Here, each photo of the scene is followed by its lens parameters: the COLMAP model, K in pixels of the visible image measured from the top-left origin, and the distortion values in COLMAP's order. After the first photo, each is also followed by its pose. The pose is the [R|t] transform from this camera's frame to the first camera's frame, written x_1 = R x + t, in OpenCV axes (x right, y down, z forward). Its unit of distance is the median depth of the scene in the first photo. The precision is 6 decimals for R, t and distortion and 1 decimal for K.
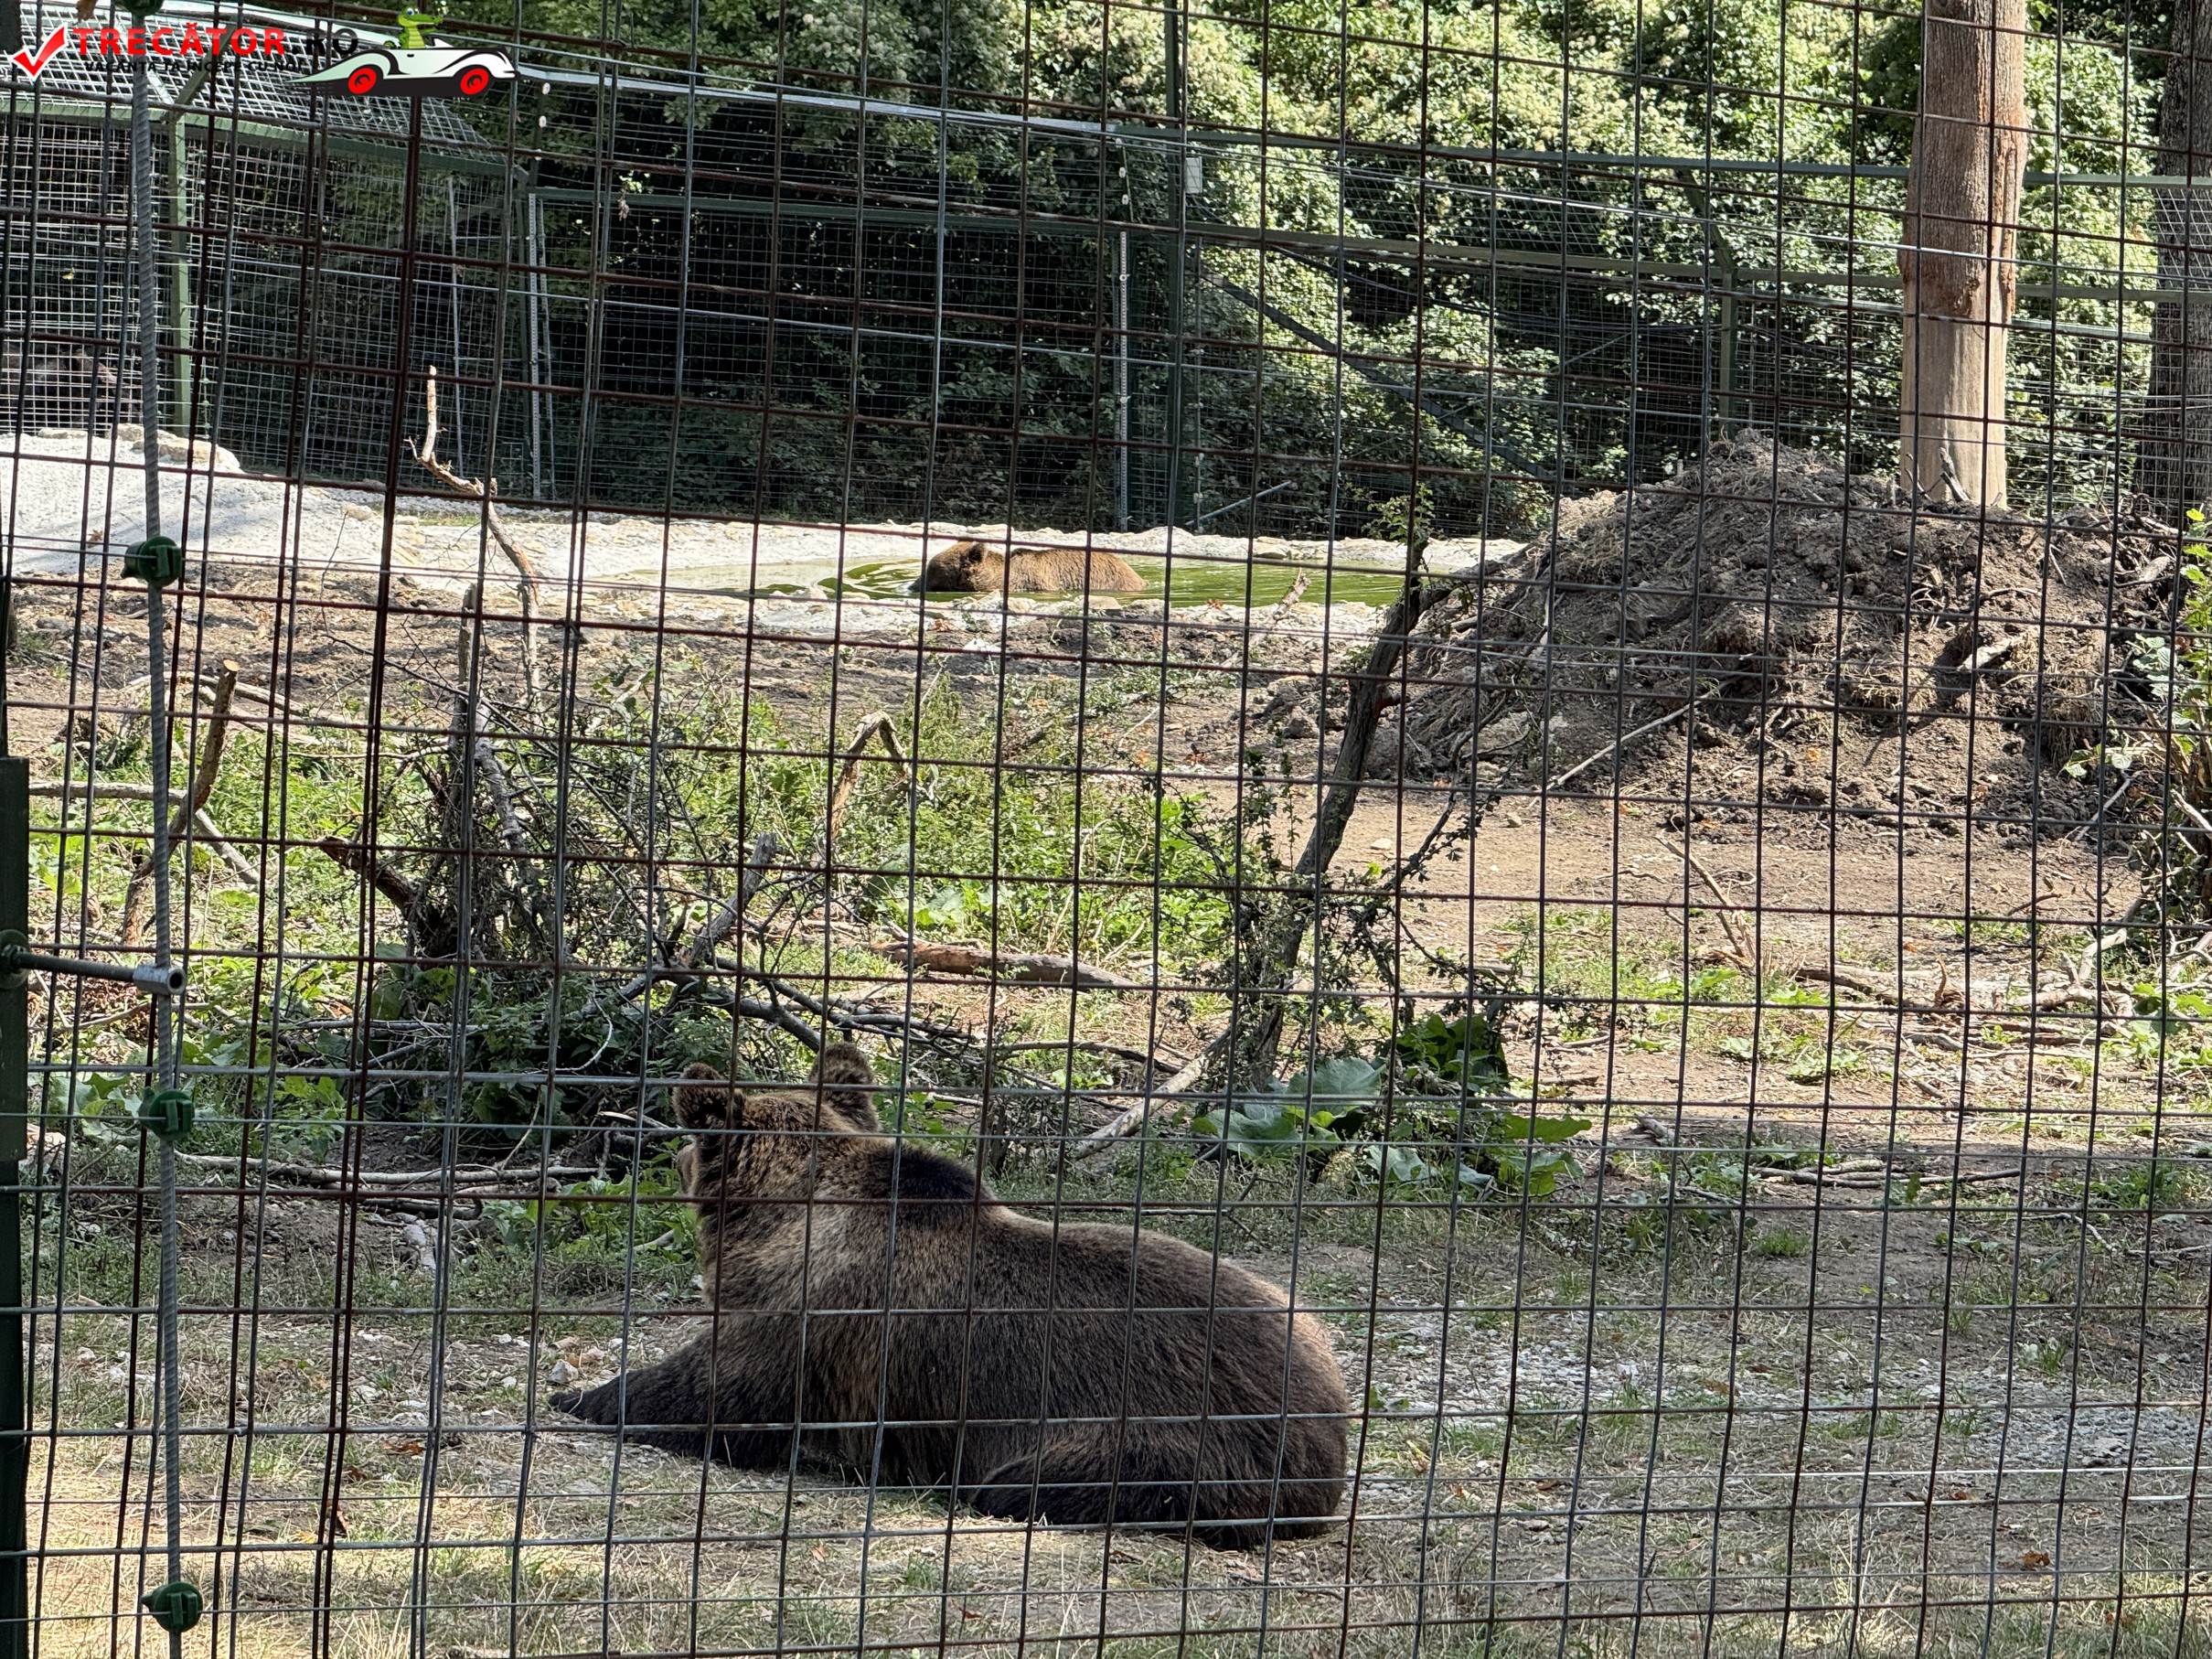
lens RADIAL K [[8040.4, 0, 1106.0], [0, 8040.4, 829.5], [0, 0, 1]] dist [0.627870, -0.572767]
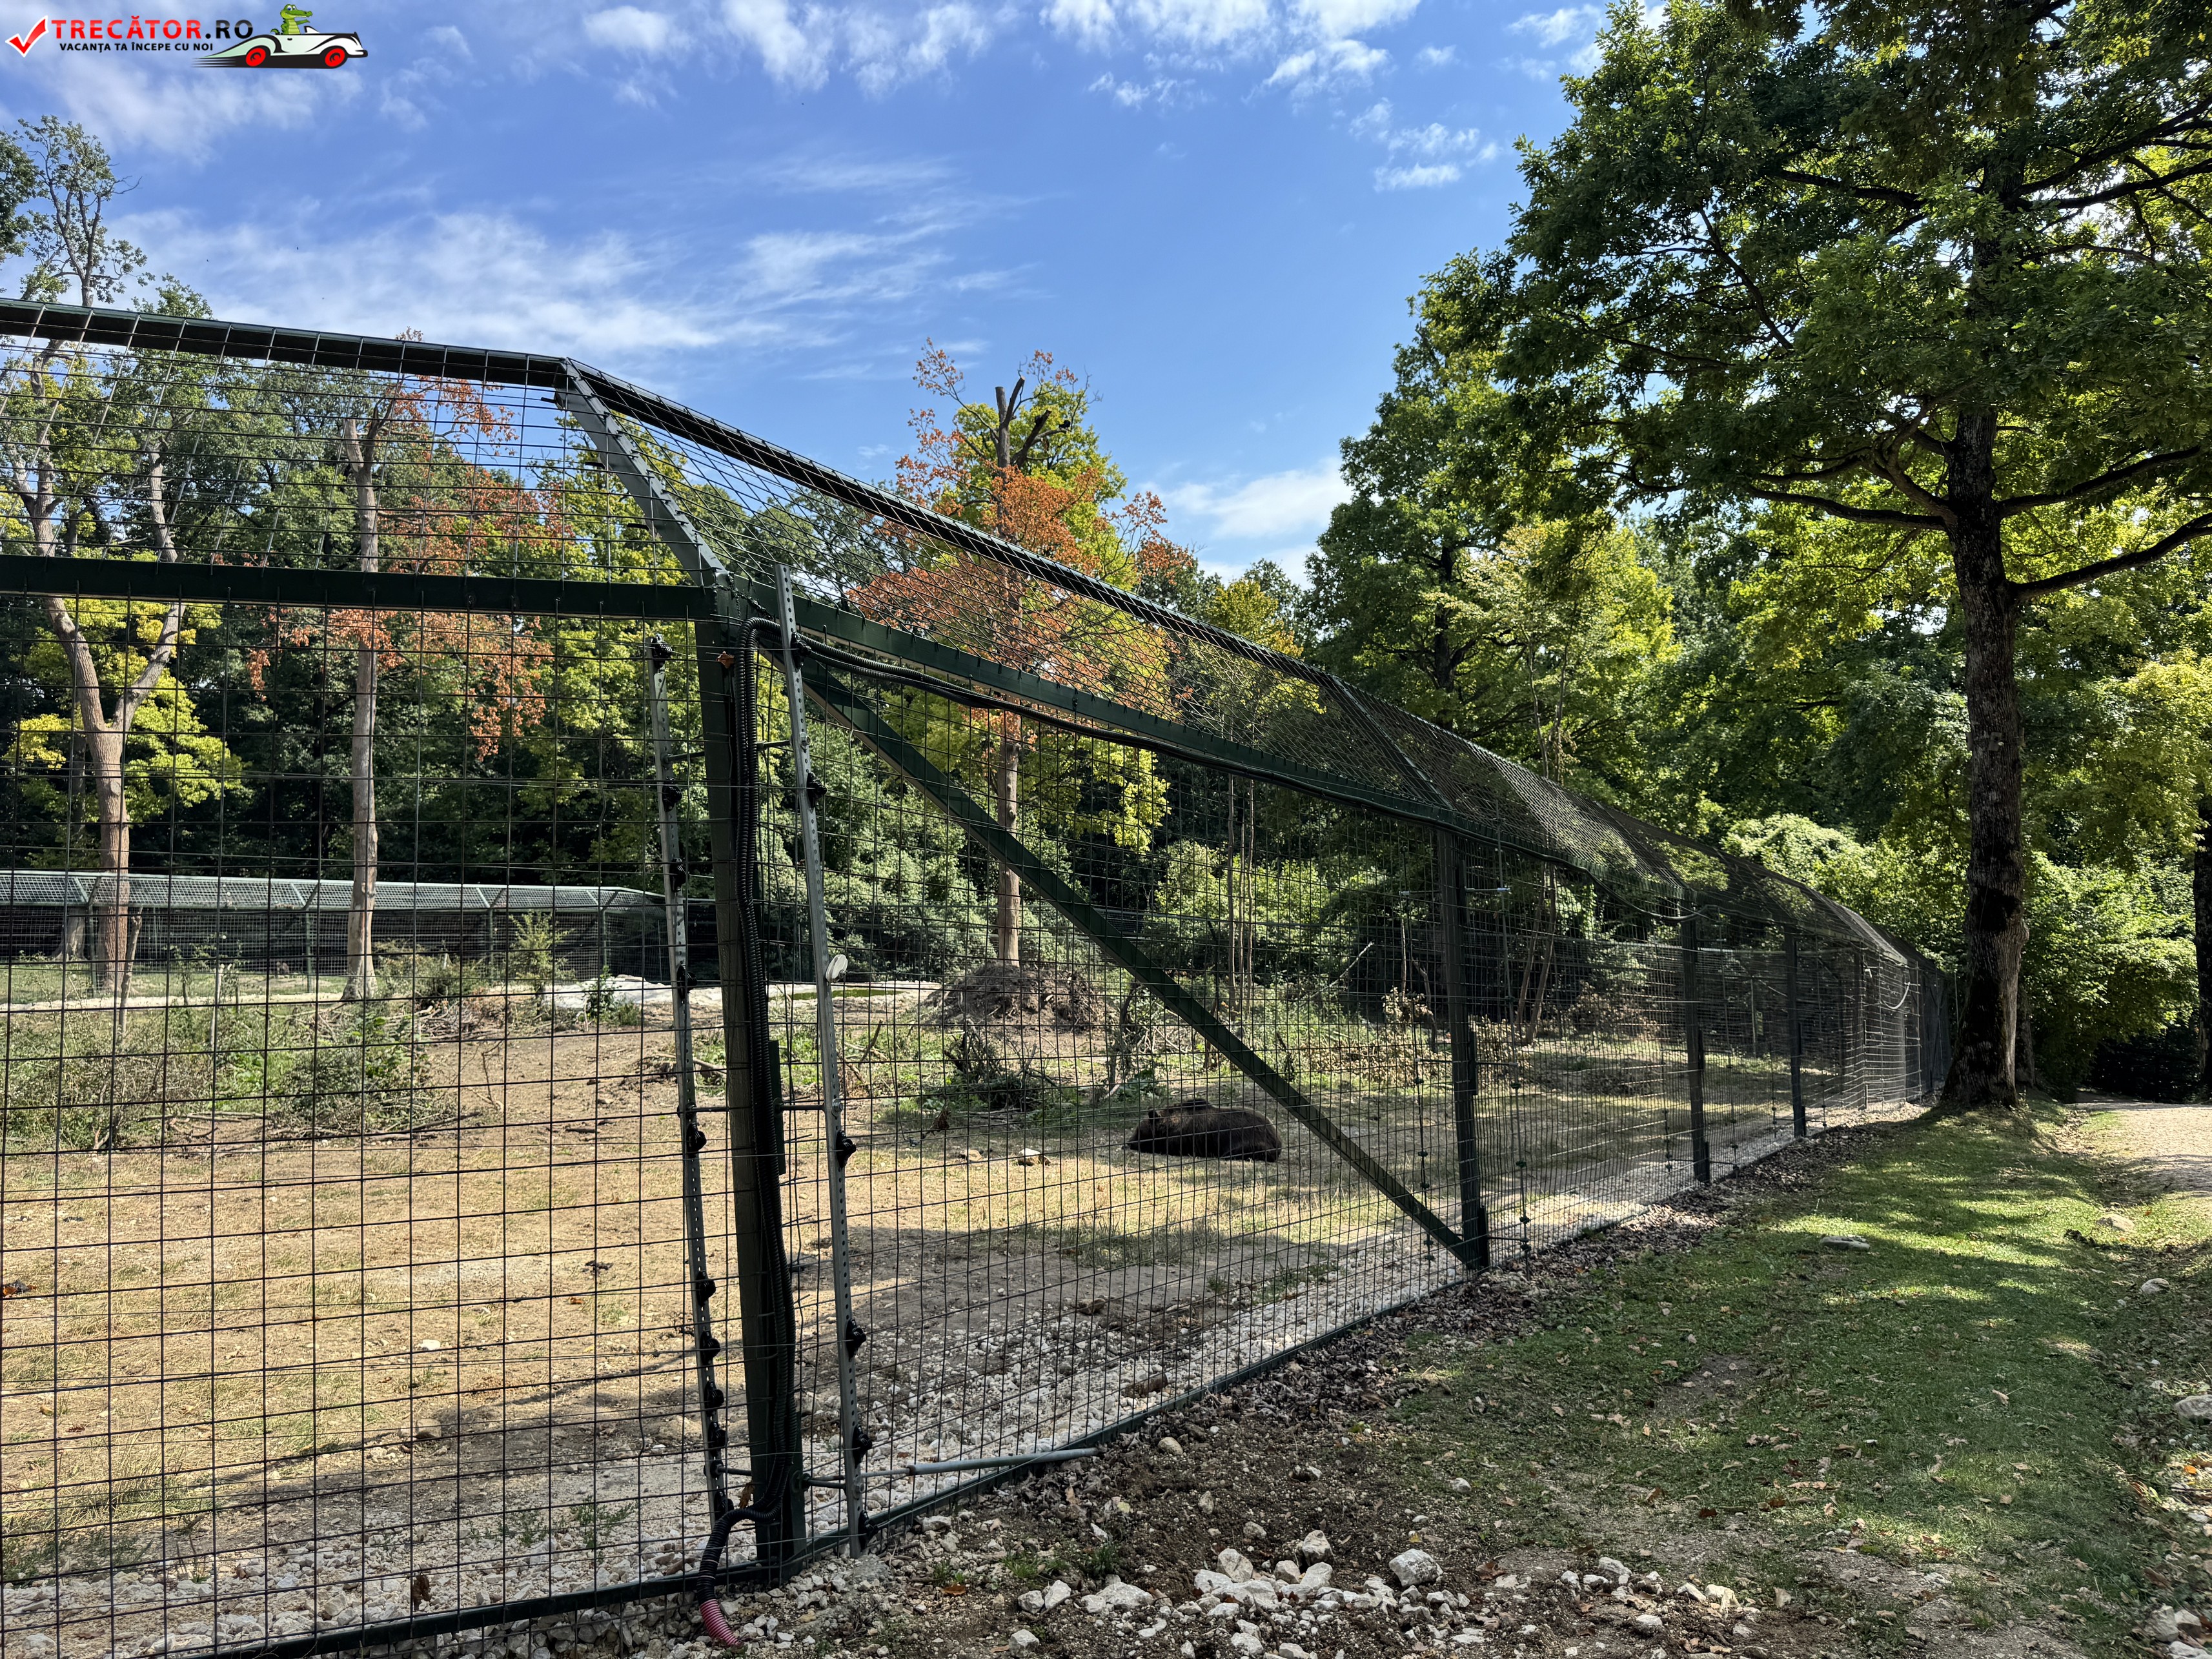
lens RADIAL K [[1599.0, 0, 1094.1], [0, 1599.0, 851.0], [0, 0, 1]] dist [0.055613, -0.072185]
pose [[0.957415, -0.034294, 0.286673, -0.147567], [0.065831, 0.992695, -0.101106, -0.008371], [-0.281111, 0.115672, 0.952679, -0.011750]]
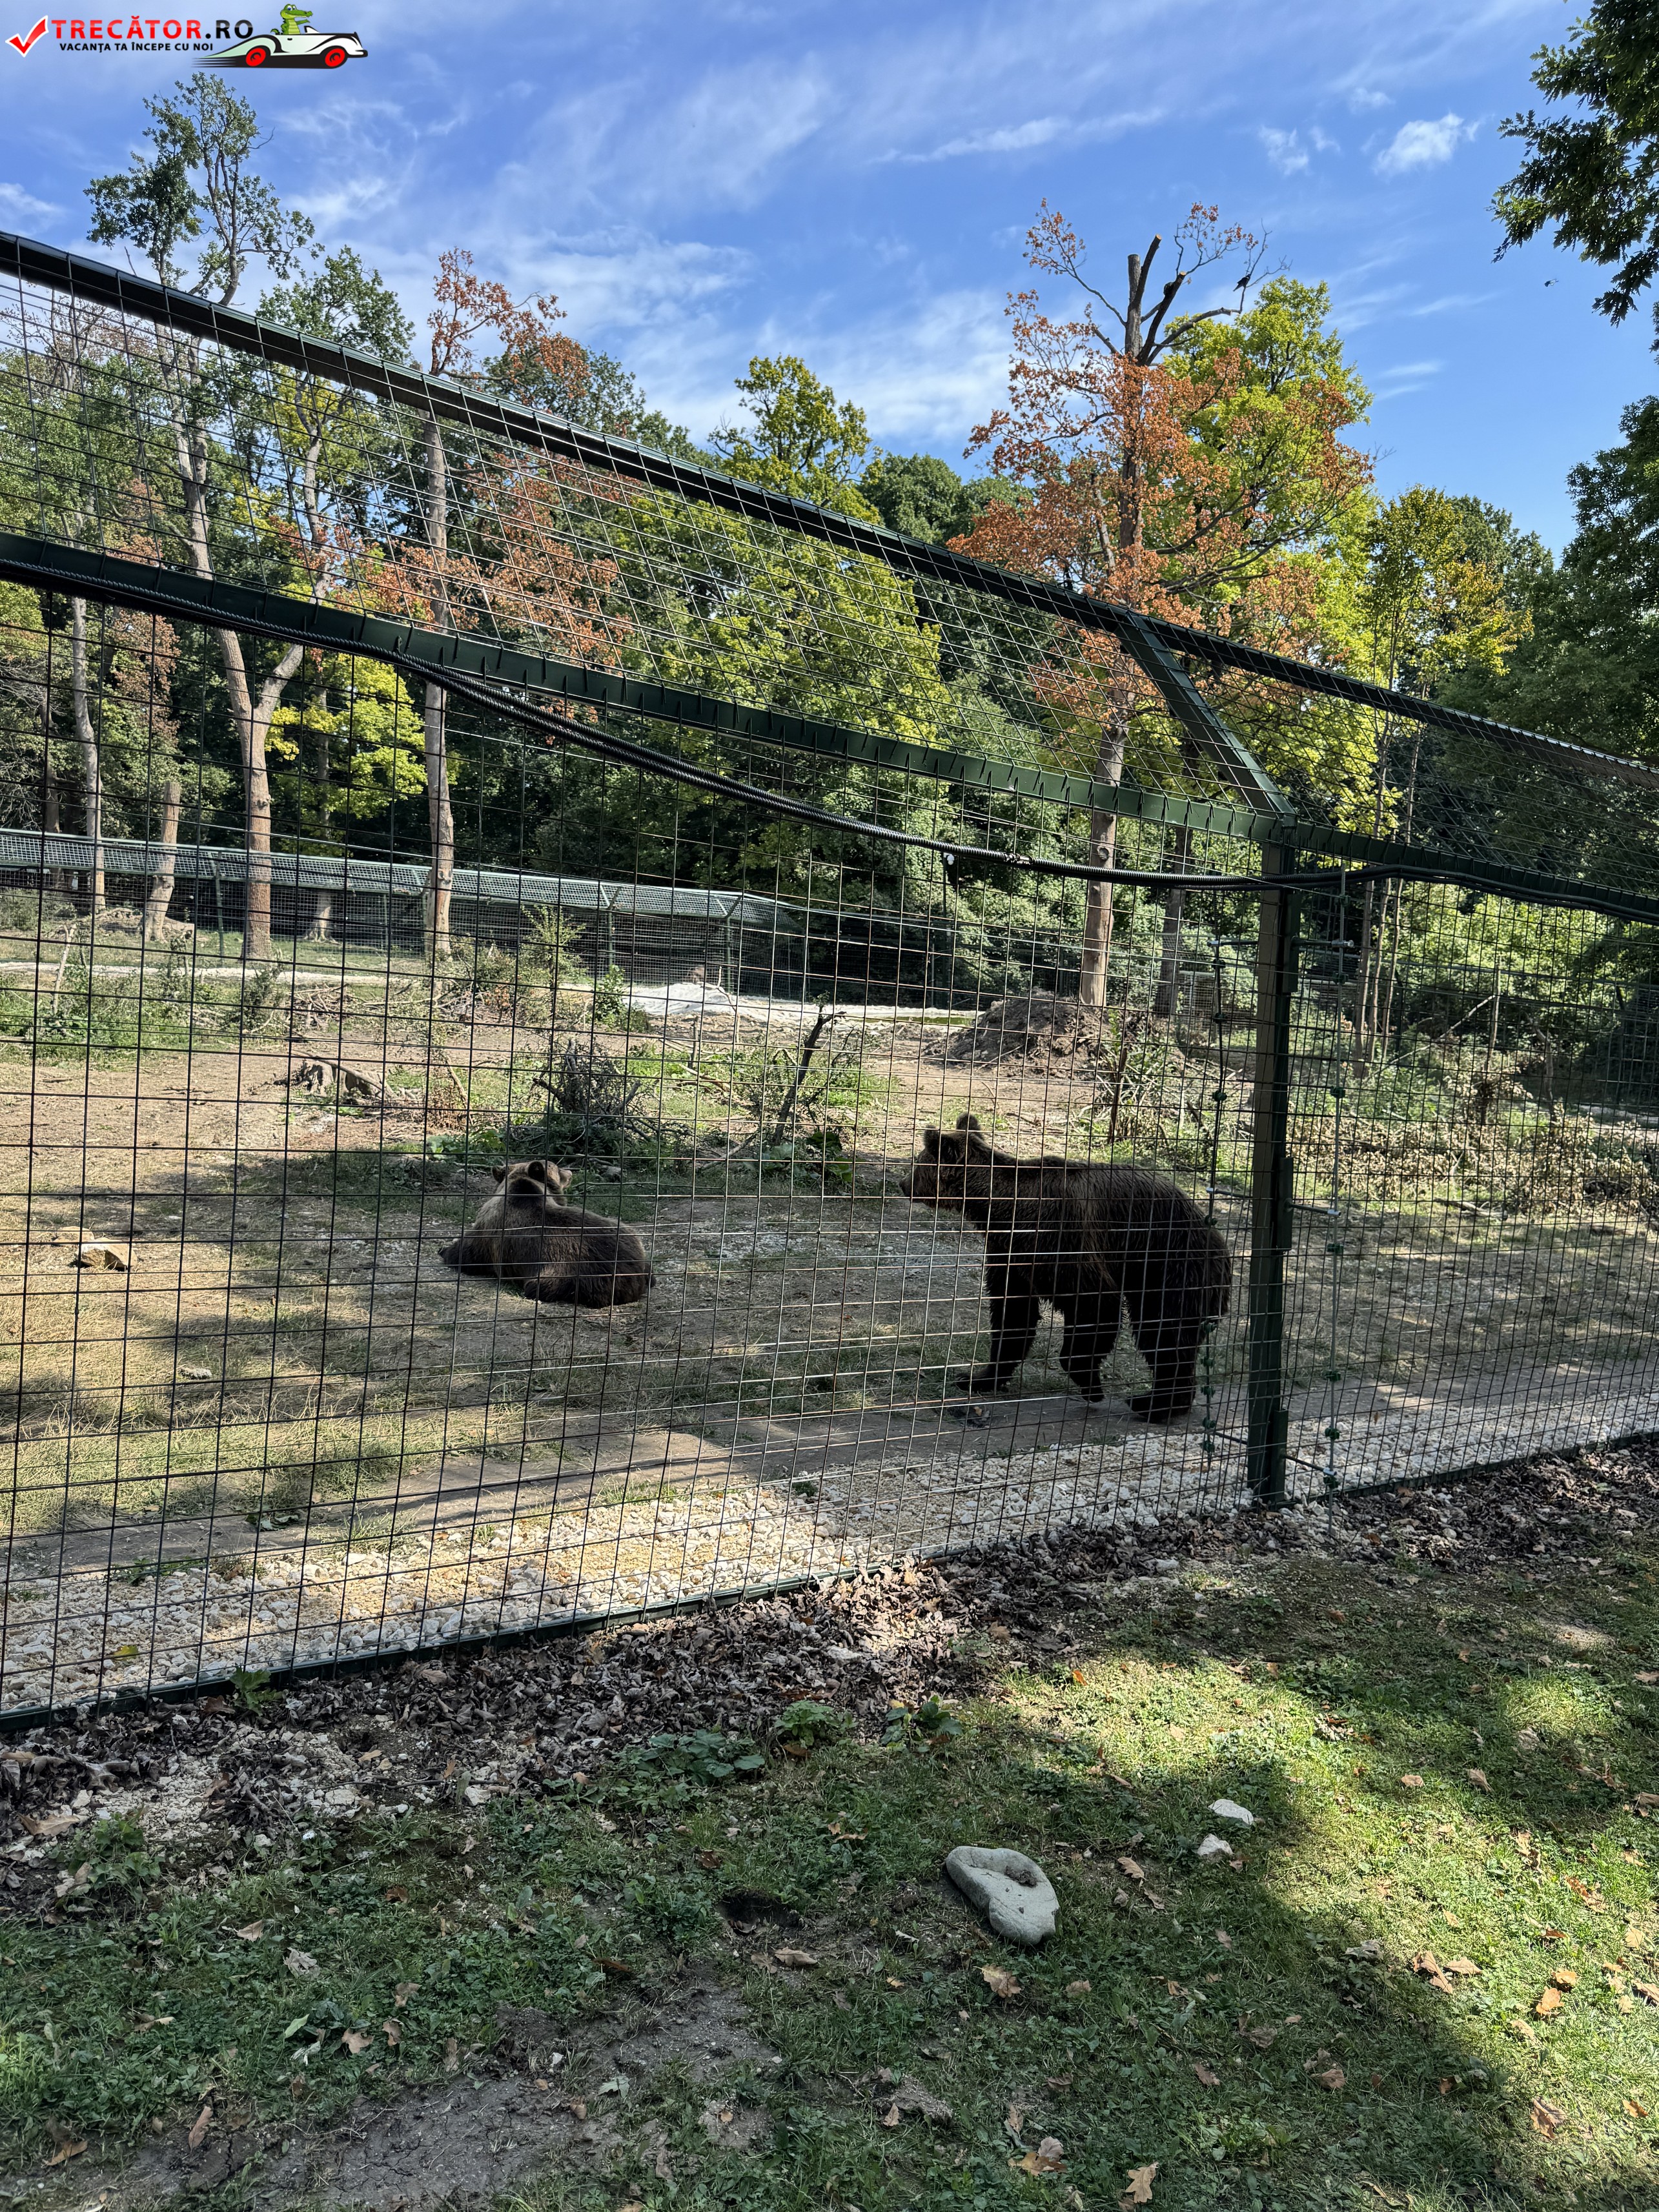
lens RADIAL K [[1574.4, 0, 829.5], [0, 1574.4, 1106.0], [0, 0, 1]] dist [0.048587, -0.055934]
pose [[0.993670, 0.021204, -0.110322, 0.063279], [-0.018601, 0.999525, 0.024573, -0.003090], [0.110791, -0.022365, 0.993592, 0.149523]]
